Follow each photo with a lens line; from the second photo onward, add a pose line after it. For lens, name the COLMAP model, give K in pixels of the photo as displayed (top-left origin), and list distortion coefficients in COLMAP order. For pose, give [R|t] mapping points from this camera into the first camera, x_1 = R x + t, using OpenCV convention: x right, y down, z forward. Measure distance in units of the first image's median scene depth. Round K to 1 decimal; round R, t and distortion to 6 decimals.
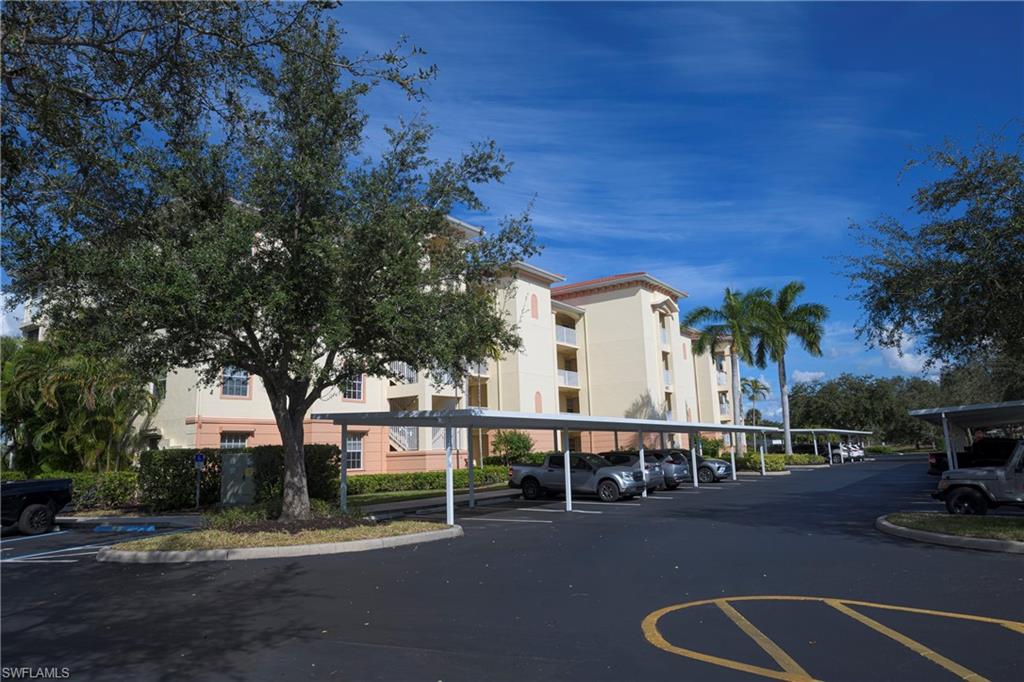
lens RADIAL K [[649.1, 0, 506.6], [0, 649.1, 333.6], [0, 0, 1]] dist [-0.002549, 0.000157]
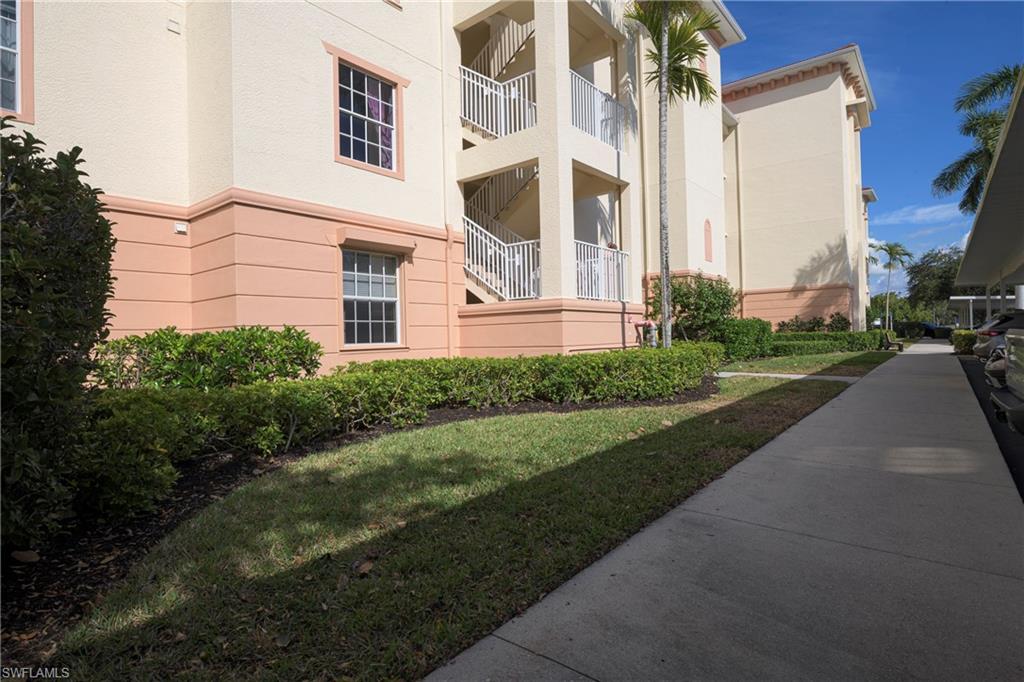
lens RADIAL K [[538.5, 0, 510.8], [0, 538.5, 324.3], [0, 0, 1]] dist [0.000778, 0.000000]
pose [[0.997348, 0.008069, -0.072327, -0.130136], [0.003934, 0.986403, 0.164297, 0.141907], [0.072669, -0.164146, 0.983756, 0.679556]]
